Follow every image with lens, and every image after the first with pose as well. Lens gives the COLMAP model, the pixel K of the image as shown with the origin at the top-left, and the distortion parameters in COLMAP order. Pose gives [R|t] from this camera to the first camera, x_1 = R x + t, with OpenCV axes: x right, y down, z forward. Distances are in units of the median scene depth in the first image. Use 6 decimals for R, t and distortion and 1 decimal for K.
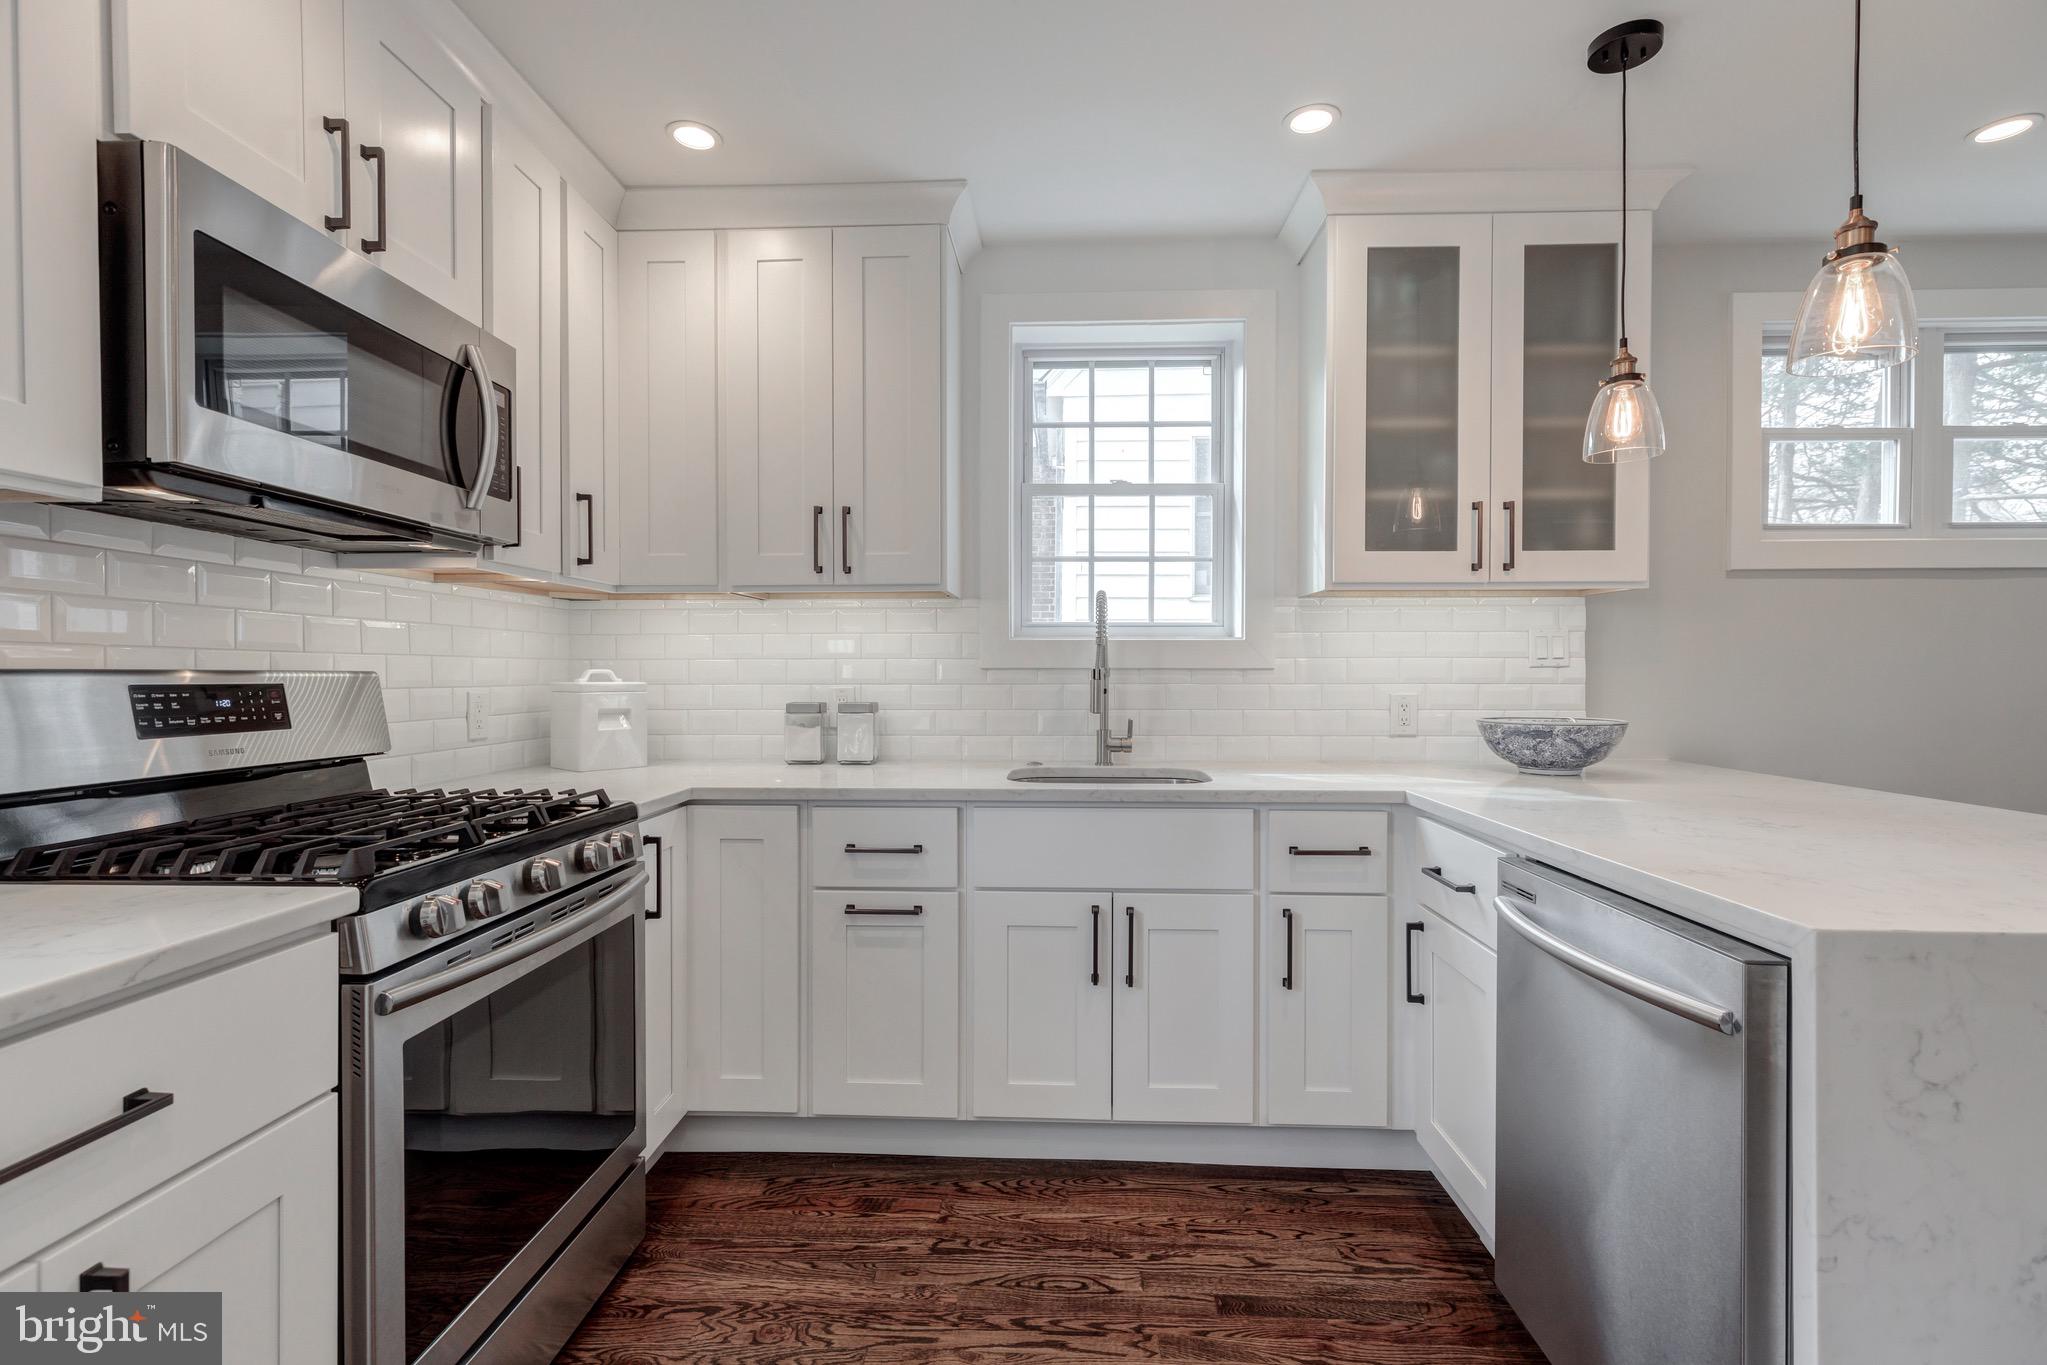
lens RADIAL K [[916.7, 0, 1030.0], [0, 916.7, 685.5], [0, 0, 1]] dist [0.002906, 0.000331]
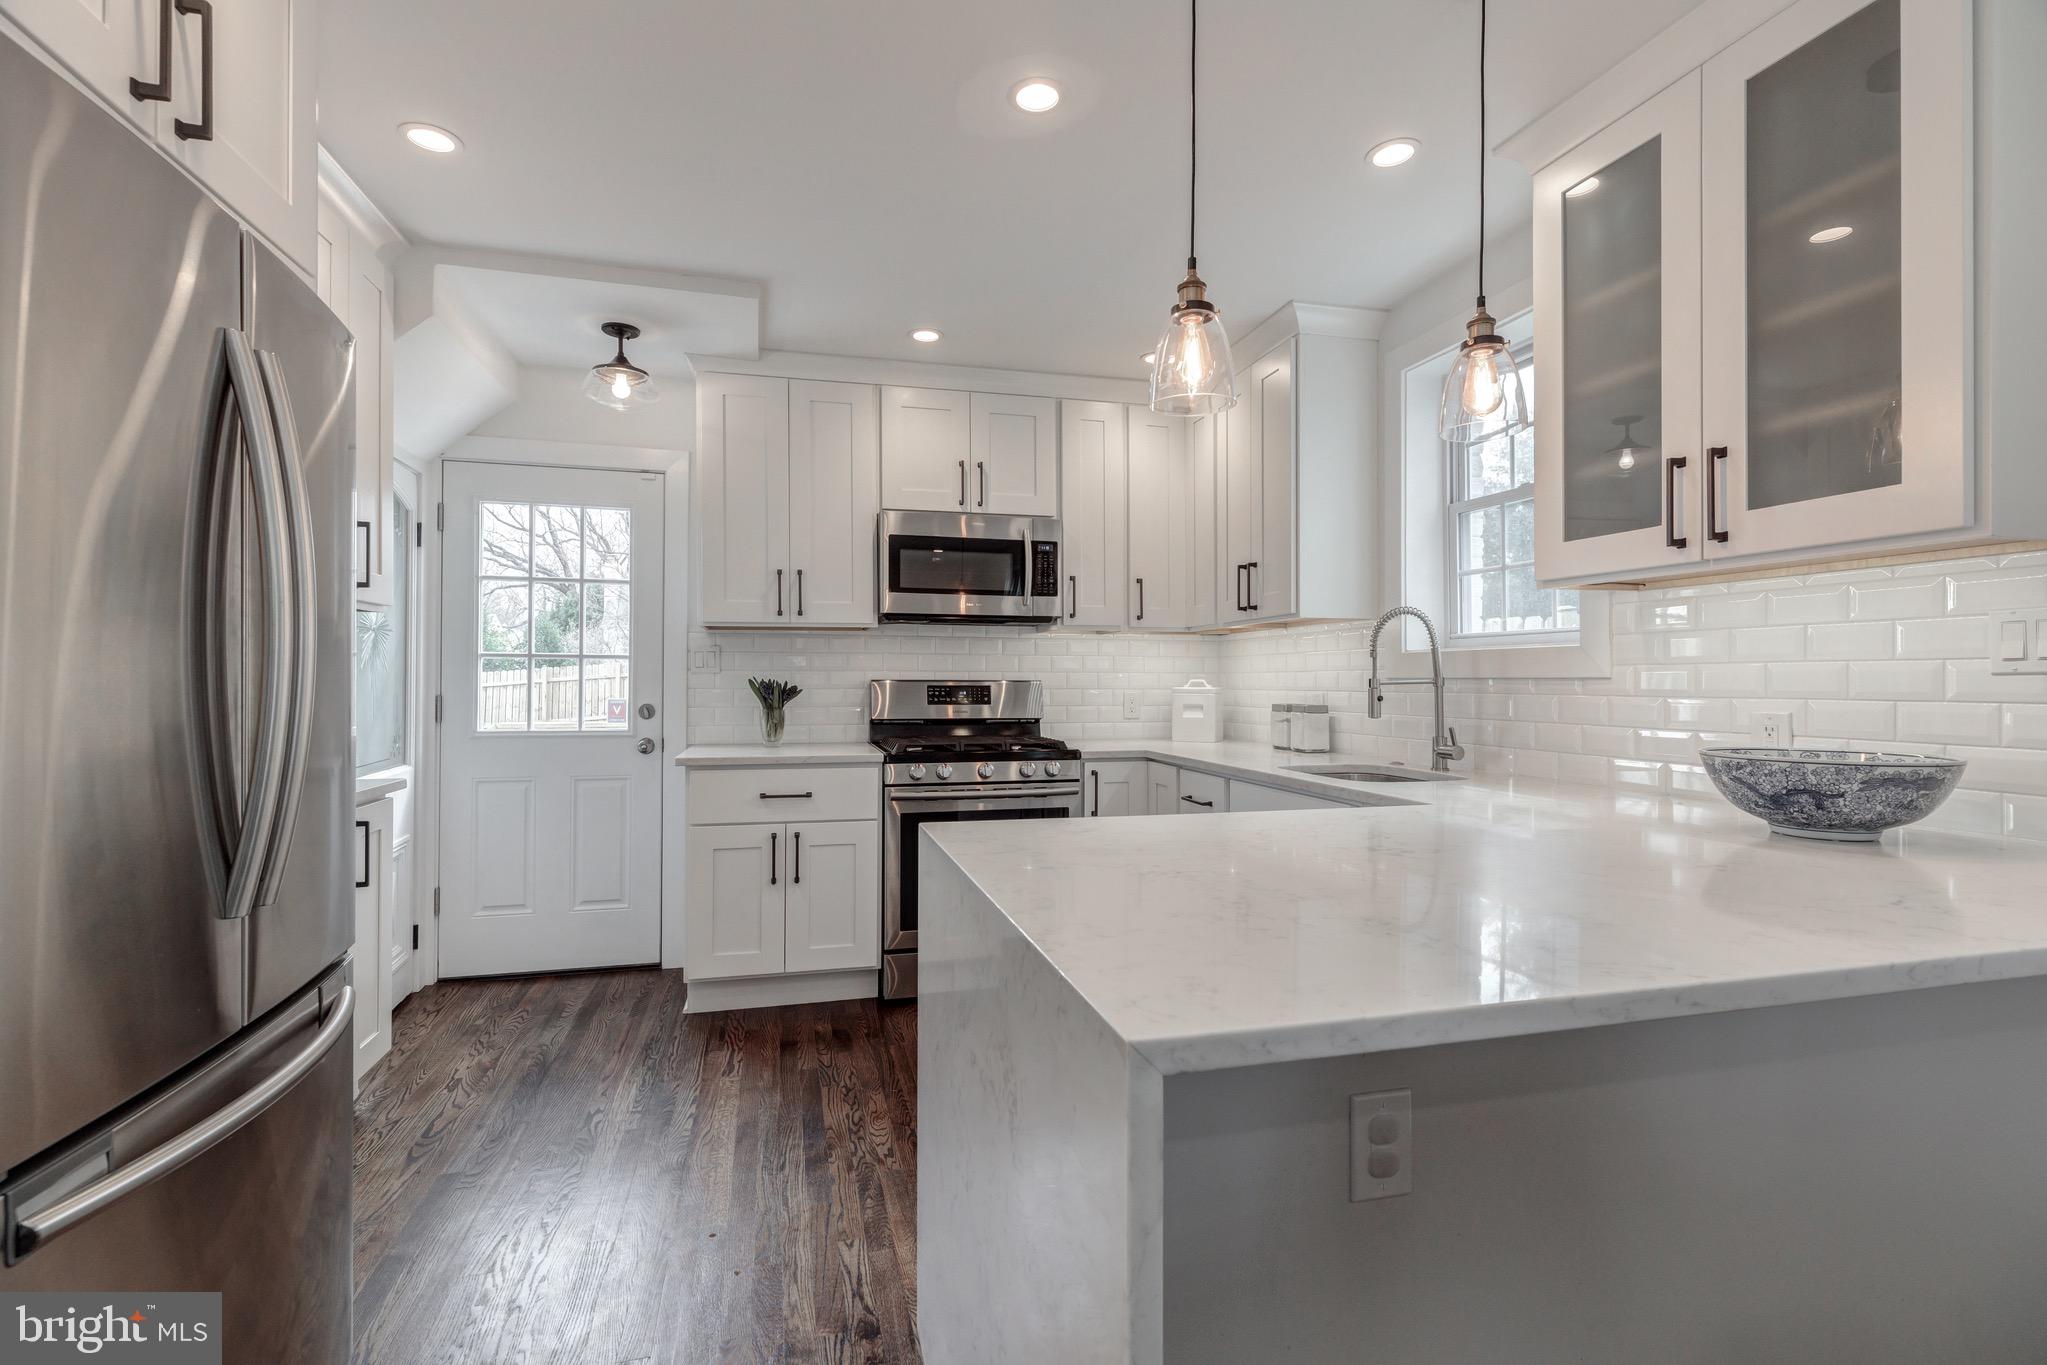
lens RADIAL K [[911.0, 0, 1023.7], [0, 911.0, 676.4], [0, 0, 1]] dist [0.004823, 0.000563]
pose [[0.296073, -0.003920, -0.955157, 1.043365], [-0.014589, 0.999856, -0.008625, -0.005016], [0.955054, 0.016489, 0.295973, 0.264707]]
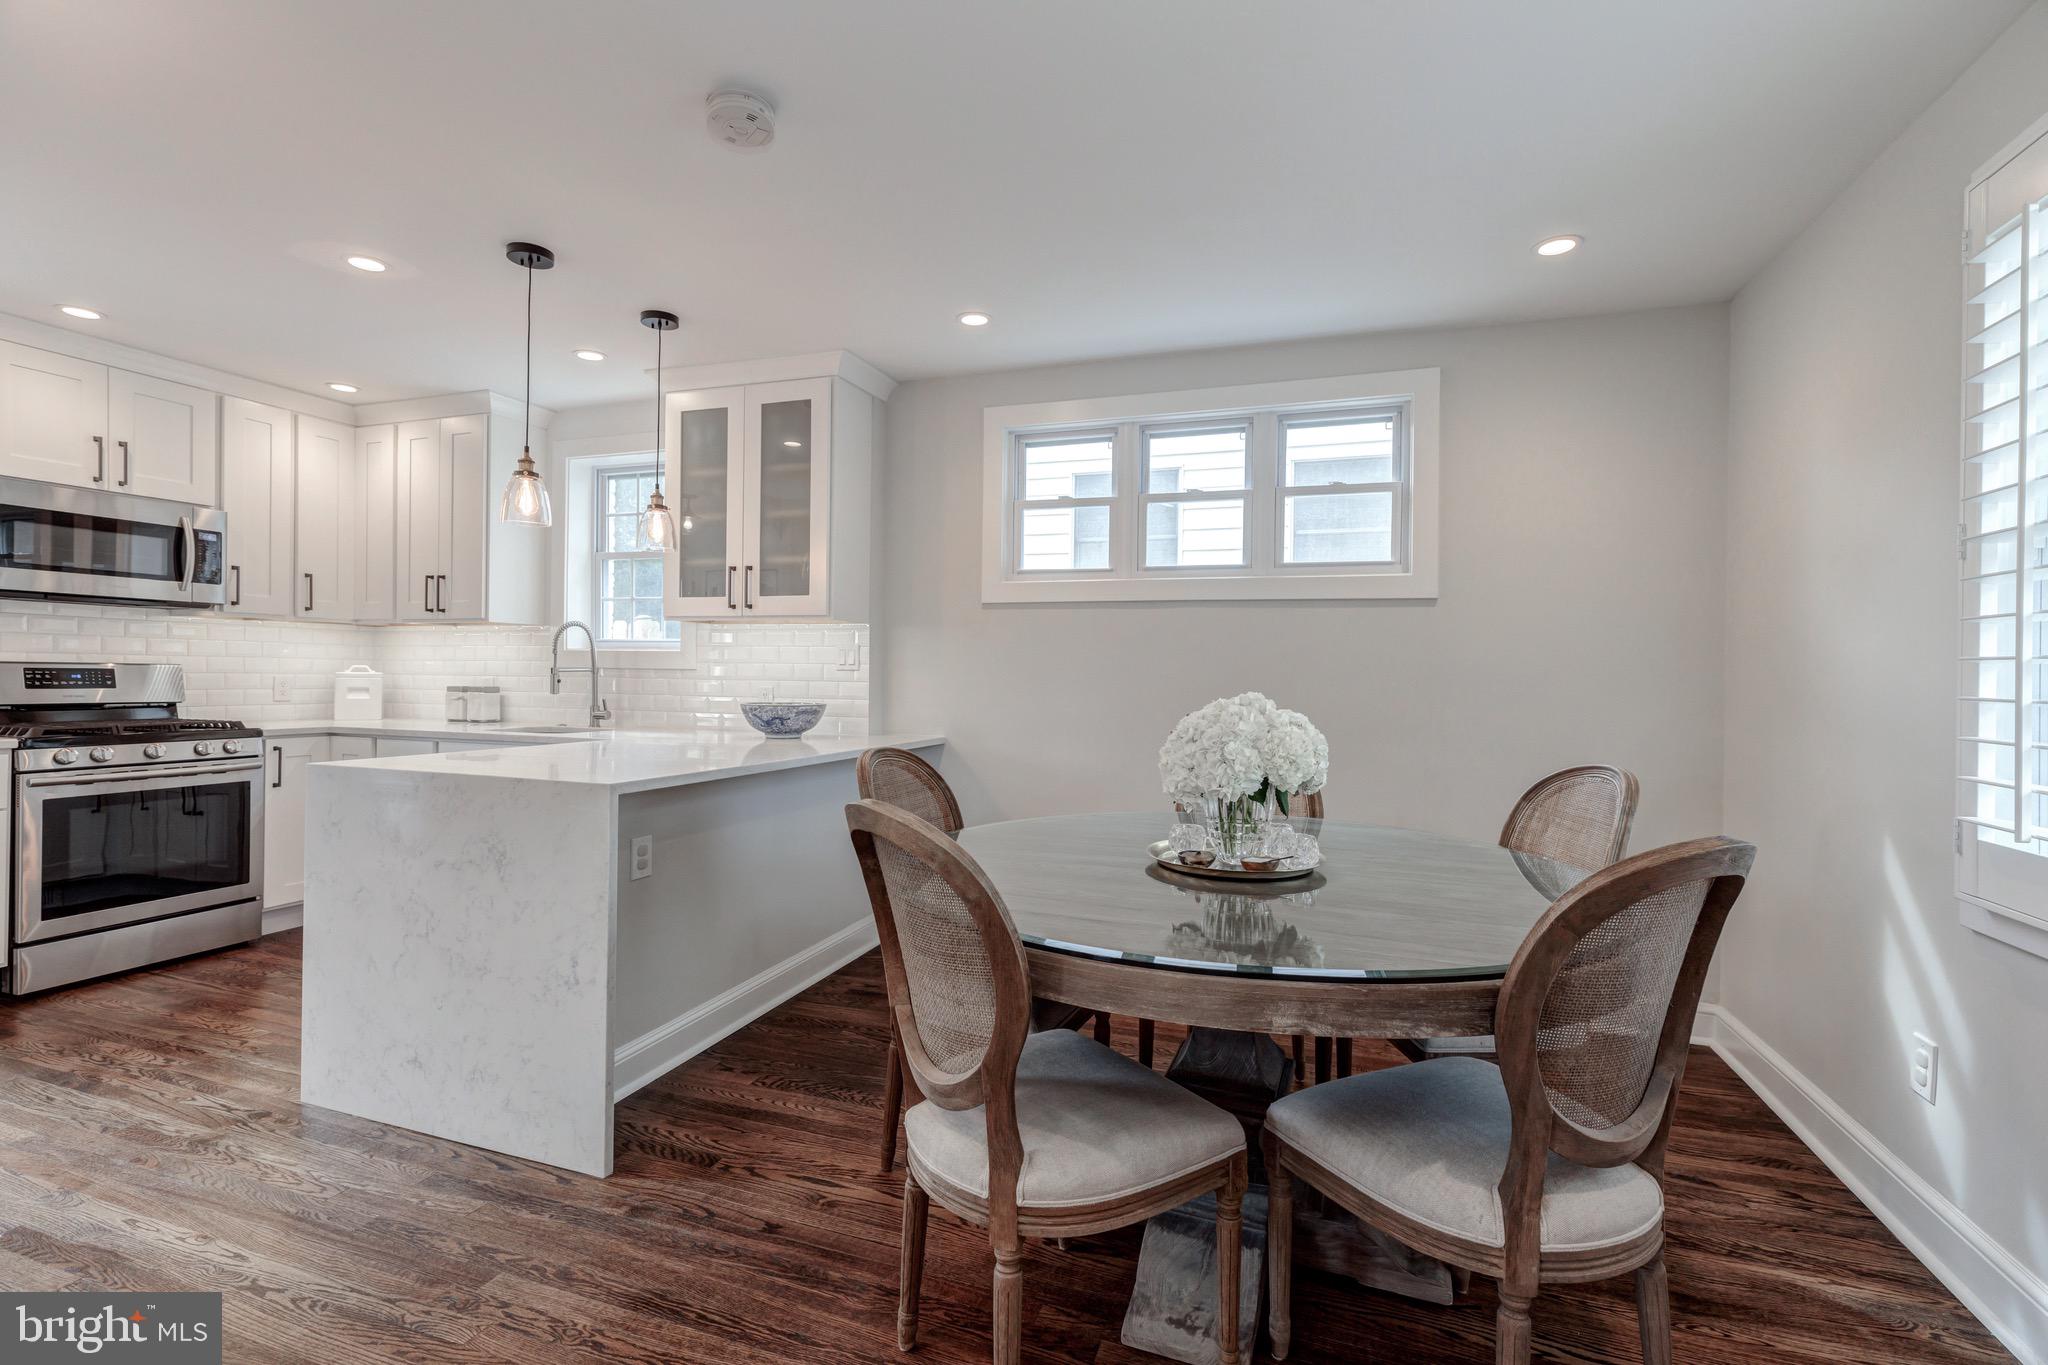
lens RADIAL K [[911.5, 0, 1024.2], [0, 911.5, 676.4], [0, 0, 1]] dist [0.004823, 0.000563]
pose [[0.954488, 0.014148, -0.297915, 1.445418], [-0.018163, 0.999778, -0.010716, 0.000181], [0.297697, 0.015639, 0.954532, -0.364264]]
